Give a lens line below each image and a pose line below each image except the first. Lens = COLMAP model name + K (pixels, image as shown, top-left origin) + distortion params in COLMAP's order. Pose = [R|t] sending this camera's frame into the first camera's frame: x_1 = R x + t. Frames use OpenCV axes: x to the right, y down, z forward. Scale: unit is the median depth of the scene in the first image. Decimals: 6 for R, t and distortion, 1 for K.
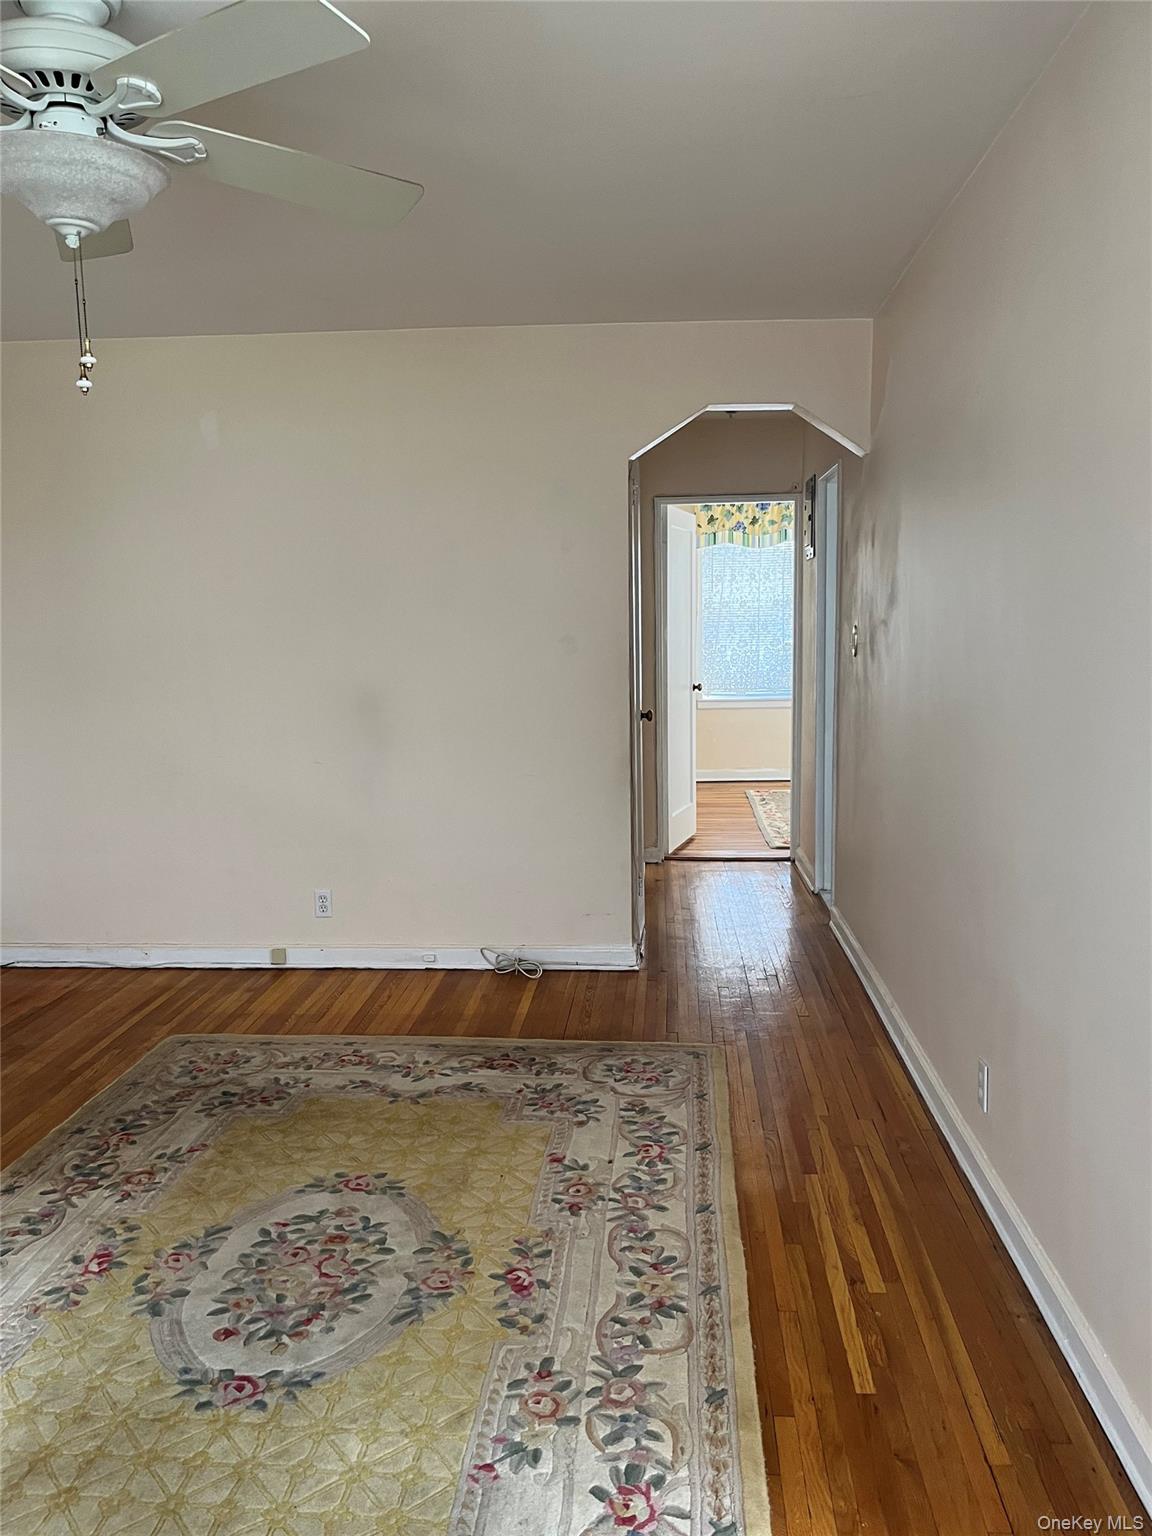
lens RADIAL K [[1175.1, 0, 571.0], [0, 1175.1, 782.6], [0, 0, 1]] dist [0.073042, -0.088619]
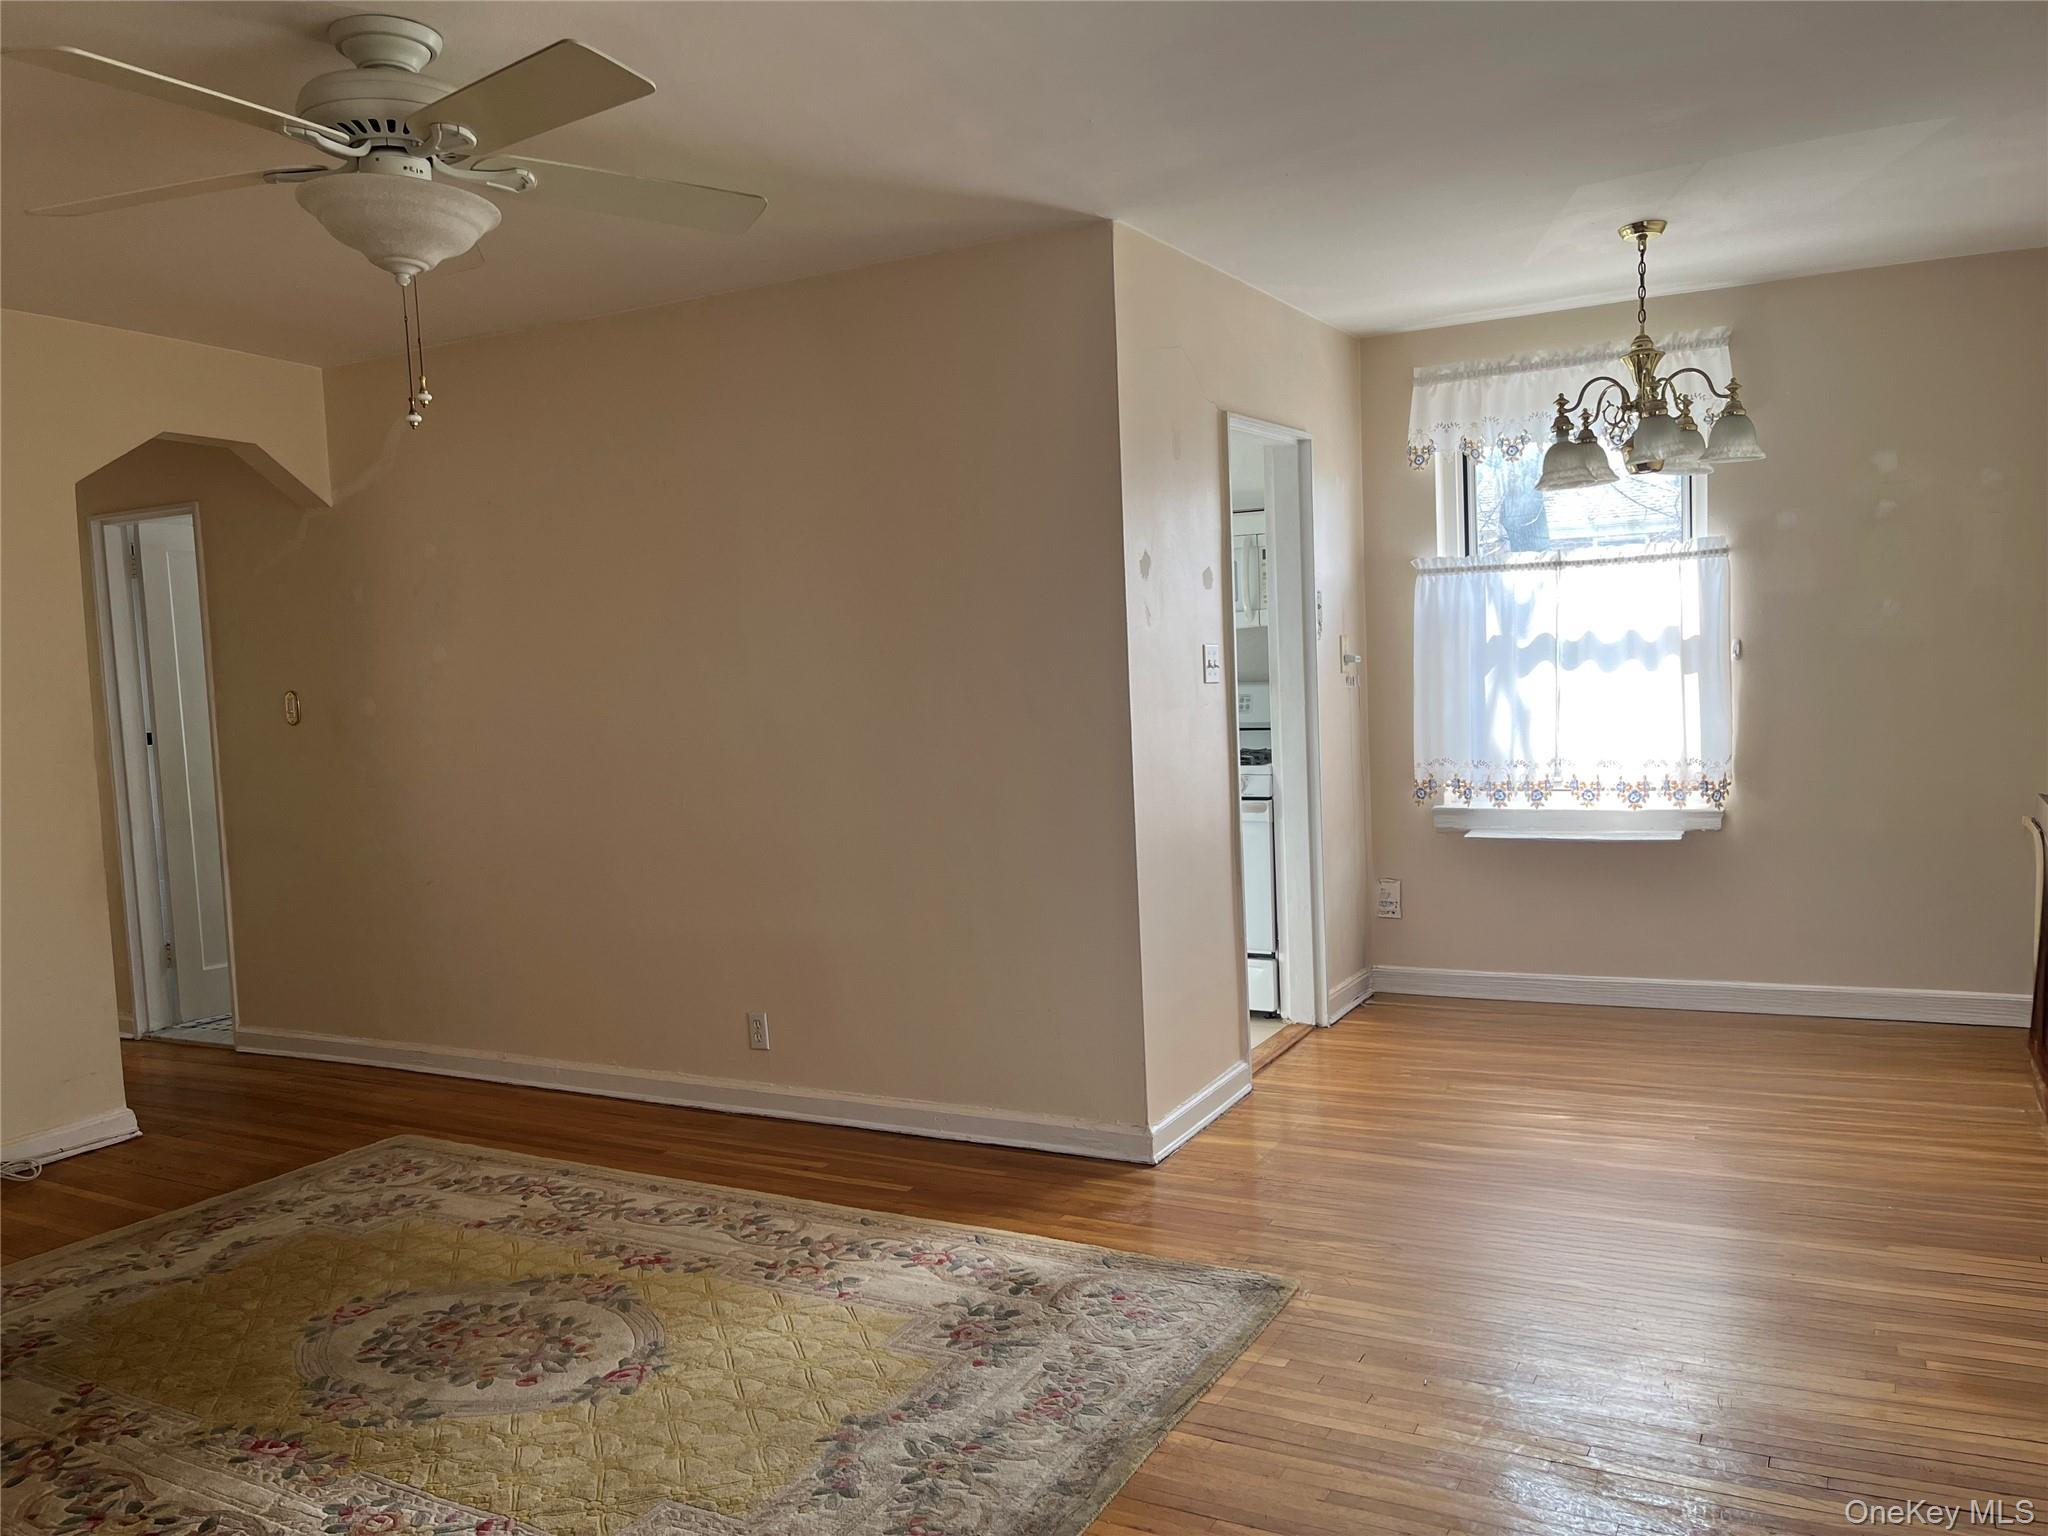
lens RADIAL K [[1566.8, 0, 1027.2], [0, 1566.8, 766.8], [0, 0, 1]] dist [0.073042, -0.088619]
pose [[0.401457, -0.065066, 0.913564, -1.126289], [0.161364, 0.986895, -0.000621, 0.025722], [-0.901551, 0.147665, 0.406695, 0.018028]]
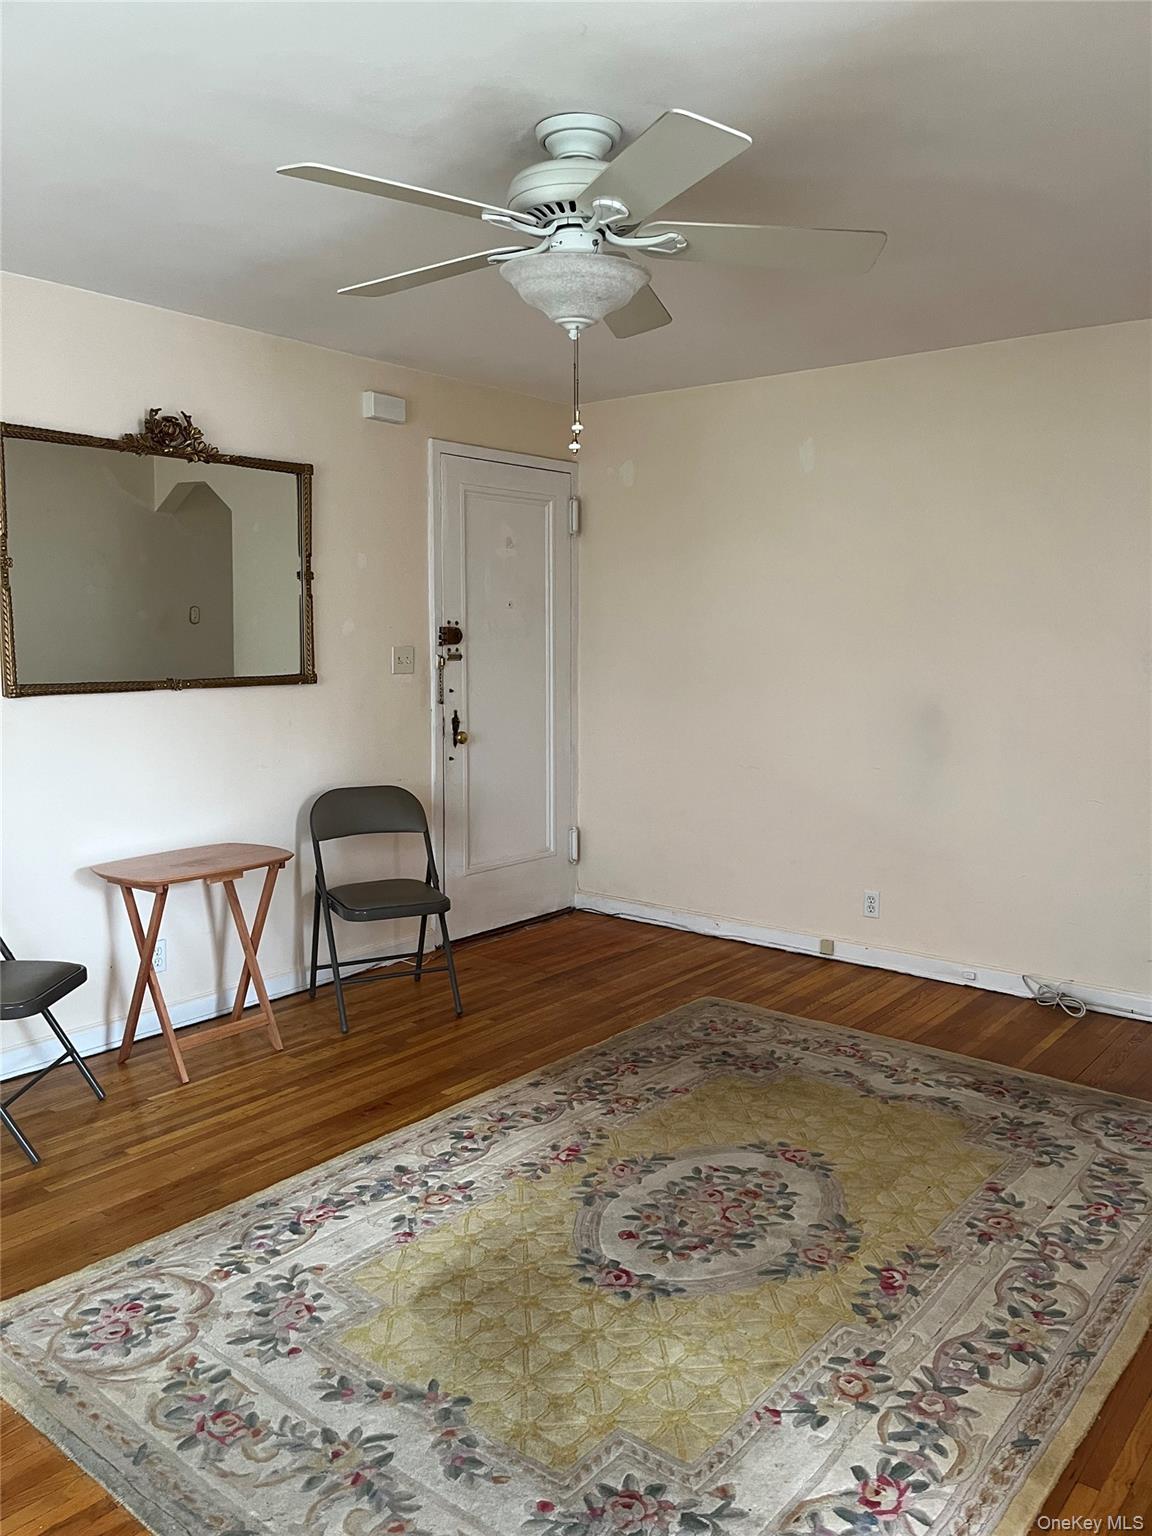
lens RADIAL K [[1175.1, 0, 568.0], [0, 1175.1, 793.0], [0, 0, 1]] dist [0.073042, -0.088619]
pose [[0.827063, 0.095673, -0.553907, 0.239388], [-0.091508, 0.995180, 0.035257, -0.011936], [0.554610, 0.021527, 0.831832, -0.024816]]
